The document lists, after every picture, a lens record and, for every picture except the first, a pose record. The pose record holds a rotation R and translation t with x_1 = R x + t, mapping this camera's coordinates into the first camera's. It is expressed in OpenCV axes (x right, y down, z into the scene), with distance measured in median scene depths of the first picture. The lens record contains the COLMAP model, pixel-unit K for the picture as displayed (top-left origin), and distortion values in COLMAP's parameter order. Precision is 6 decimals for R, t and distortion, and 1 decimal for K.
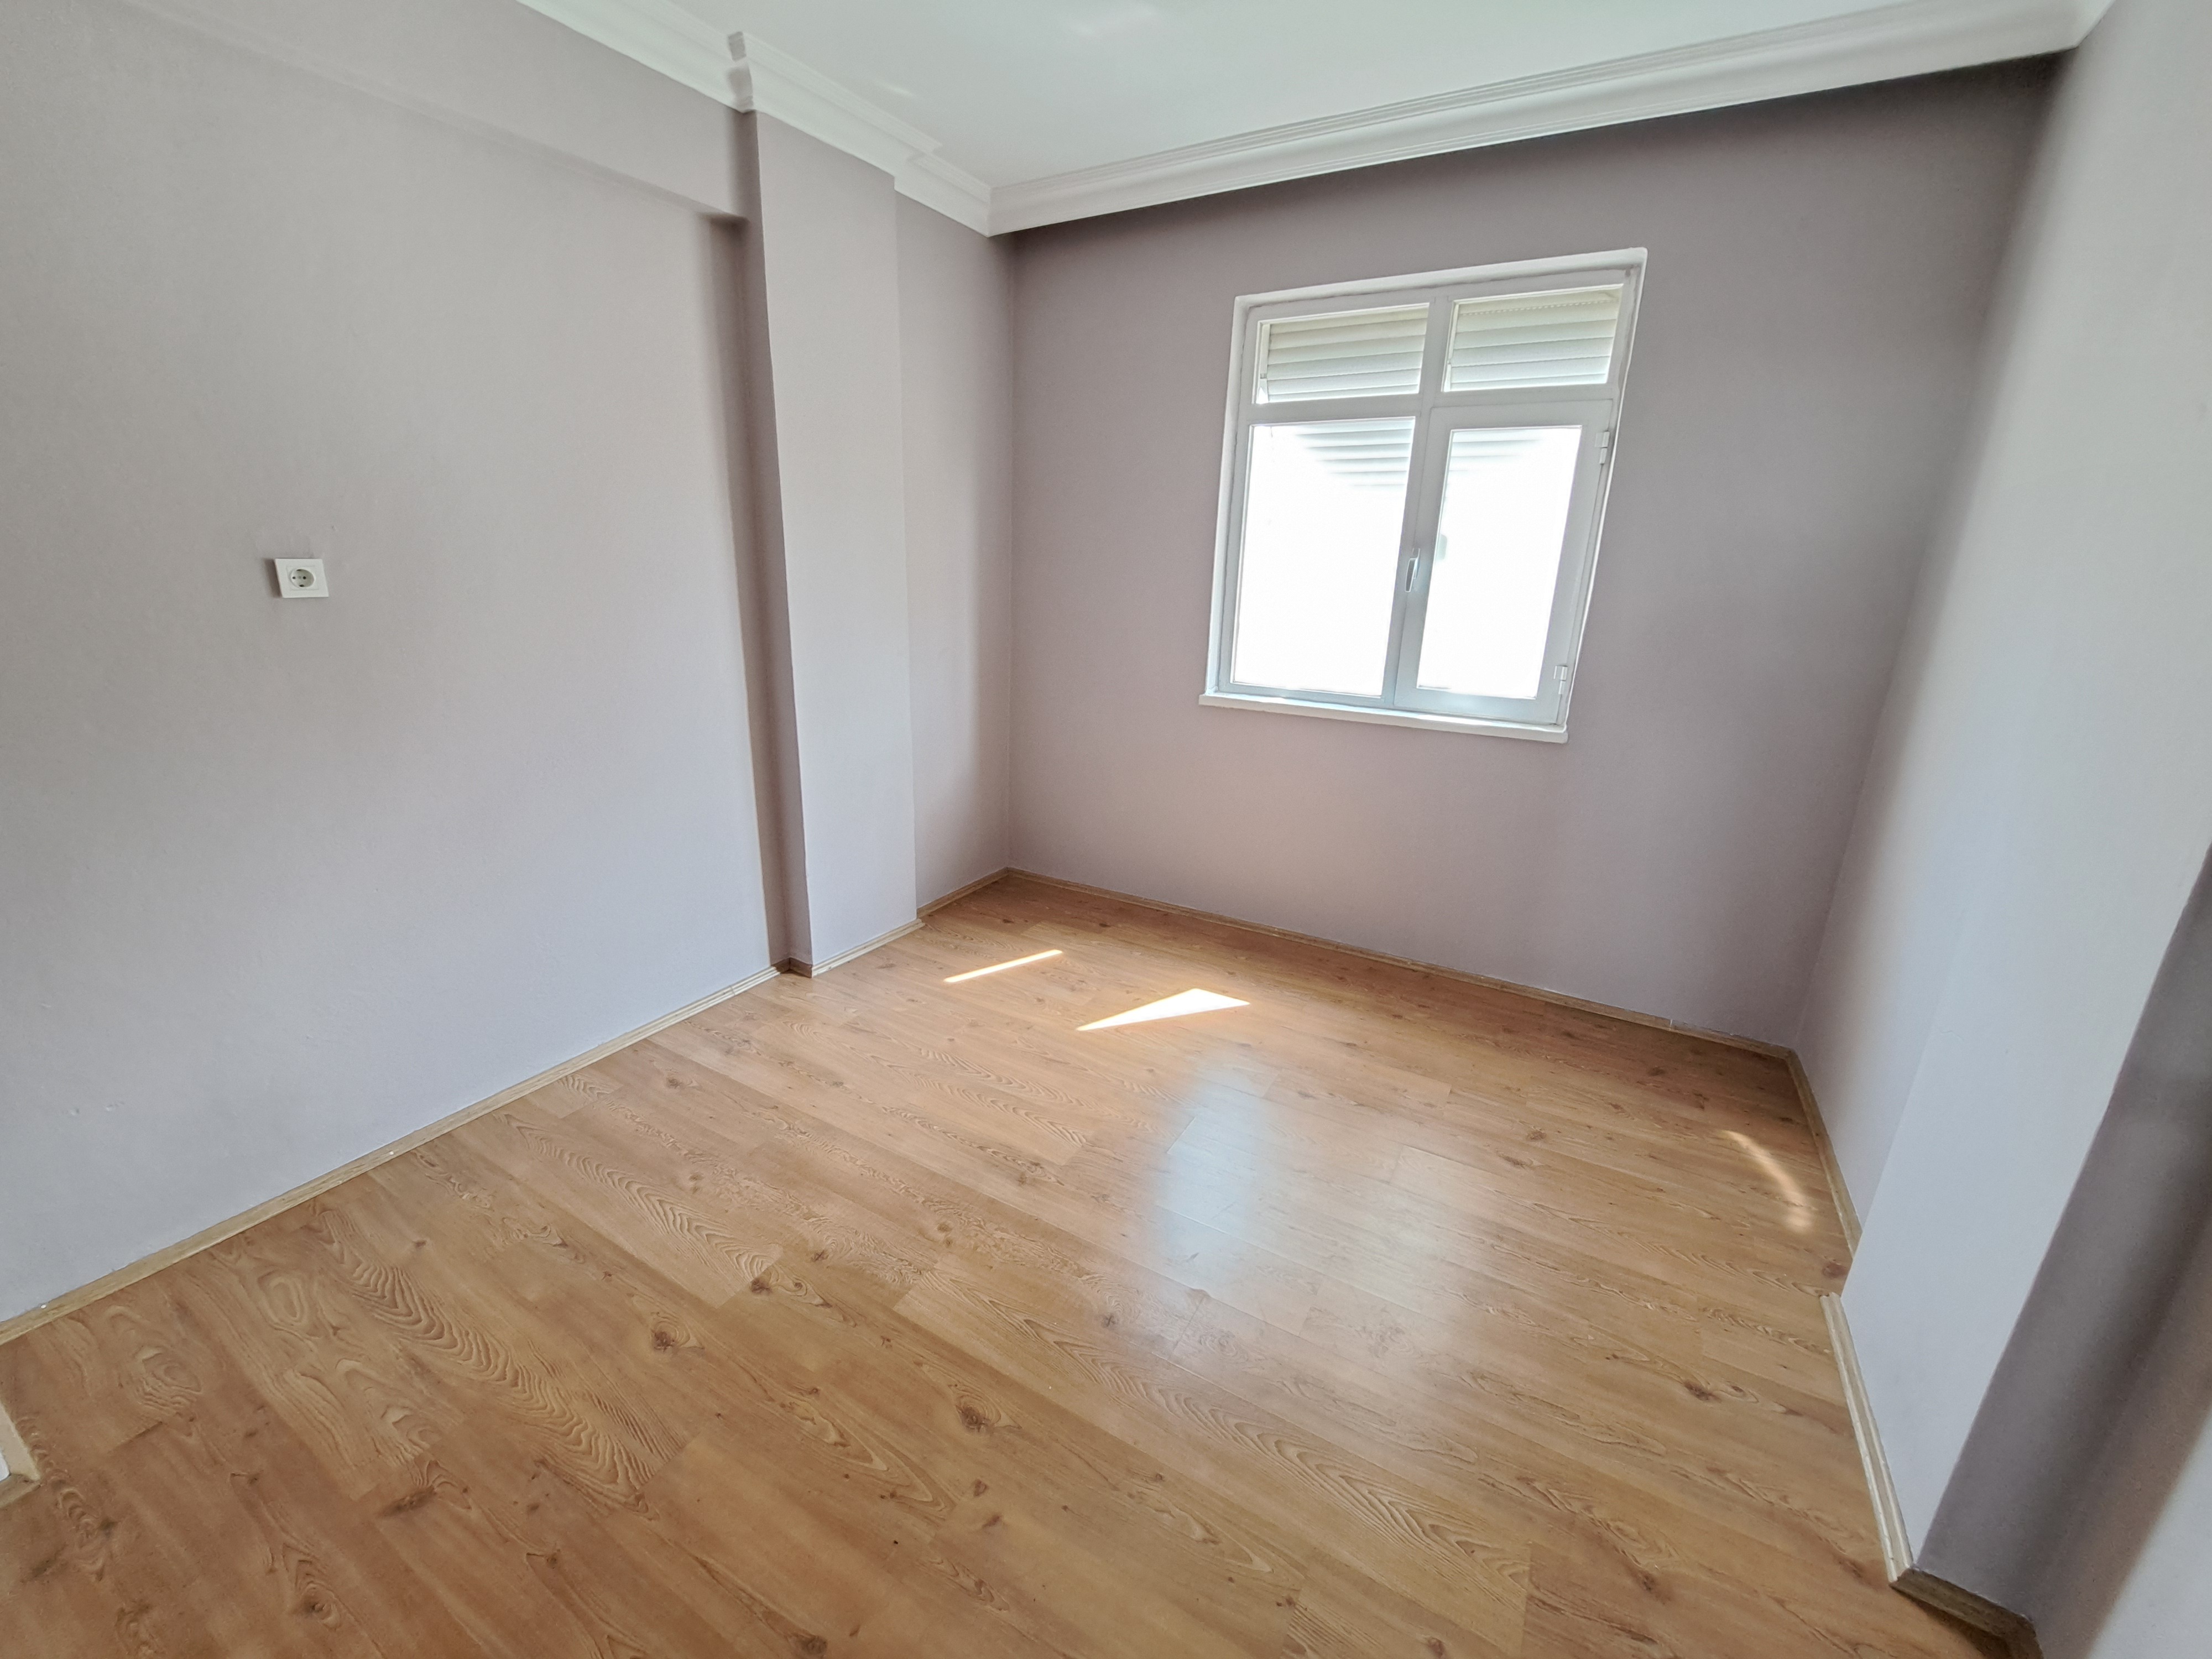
lens RADIAL K [[893.7, 0, 1083.8], [0, 893.7, 811.4], [0, 0, 1]] dist [-0.010046, -0.003078]
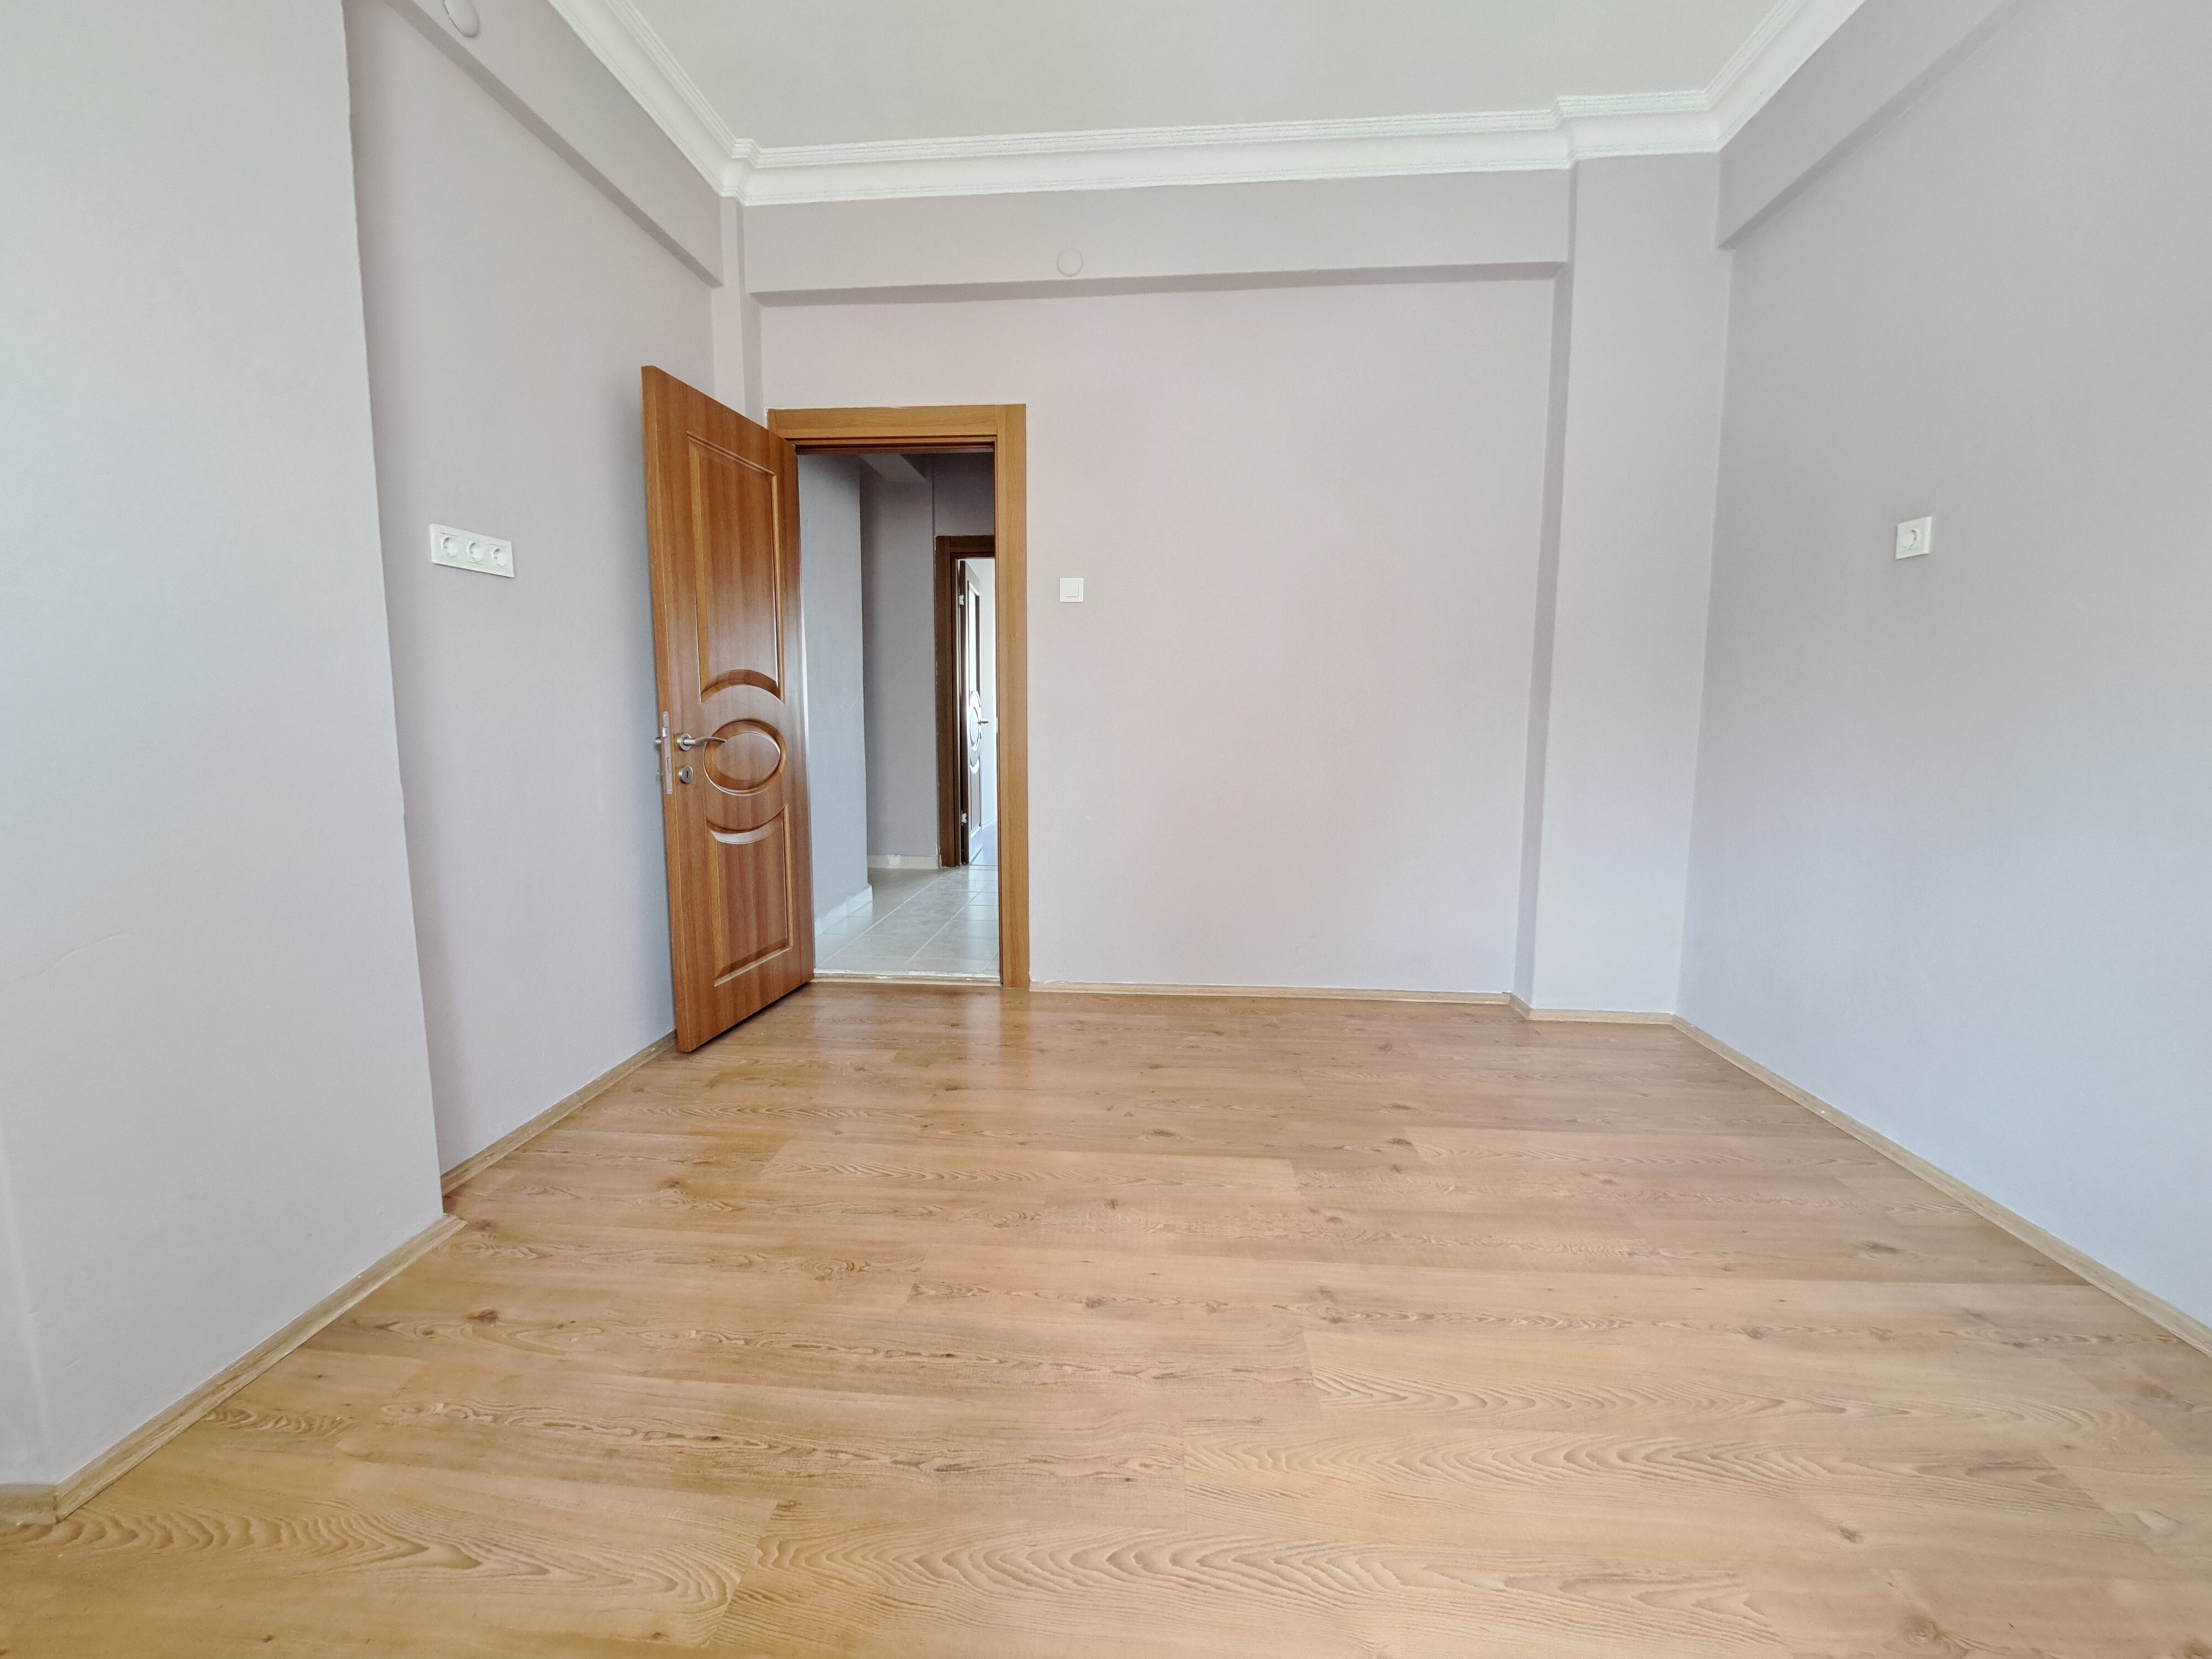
lens RADIAL K [[892.6, 0, 1092.5], [0, 892.6, 797.0], [0, 0, 1]] dist [-0.008852, 0.000135]
pose [[-0.897097, 0.017841, -0.441472, 0.321460], [-0.143542, 0.933216, 0.329400, -0.128560], [0.417866, 0.358874, -0.834624, 1.092505]]
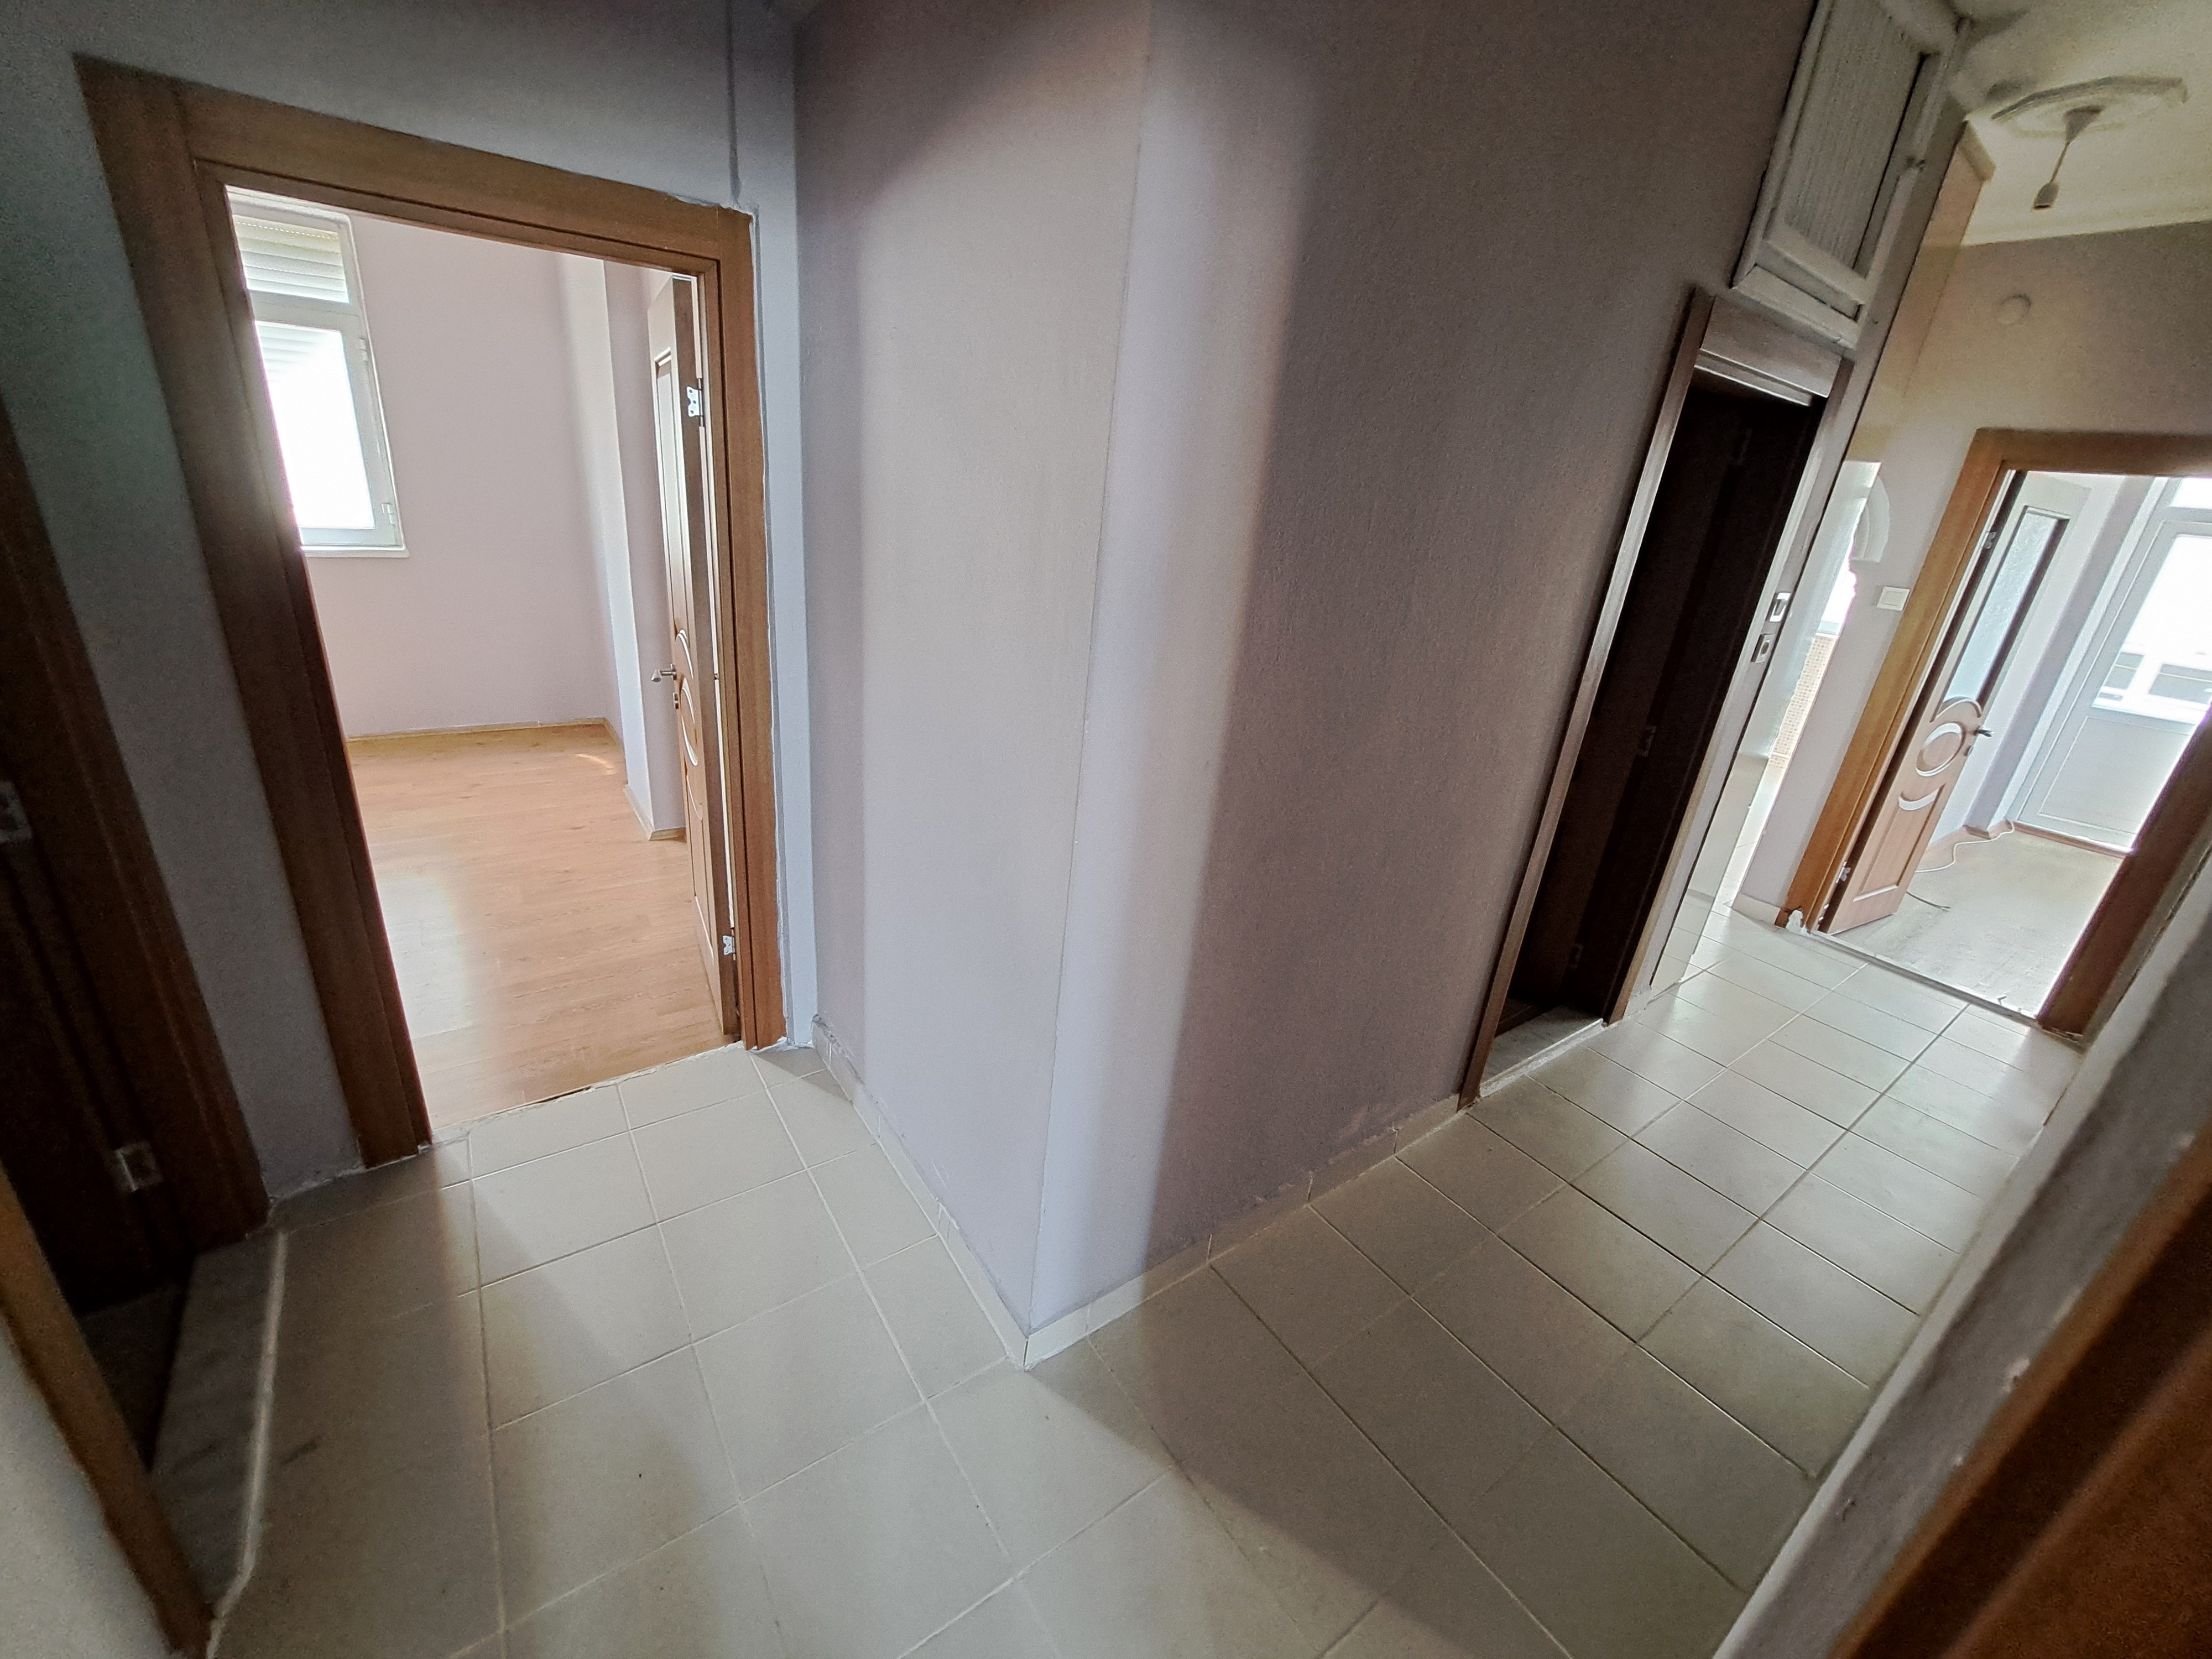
lens RADIAL K [[887.1, 0, 1079.9], [0, 887.1, 817.2], [0, 0, 1]] dist [-0.001620, -0.007160]
pose [[0.428385, -0.319359, 0.845279, -0.398858], [0.178721, 0.946926, 0.267188, 0.153105], [-0.885746, 0.036610, 0.462725, -0.721889]]
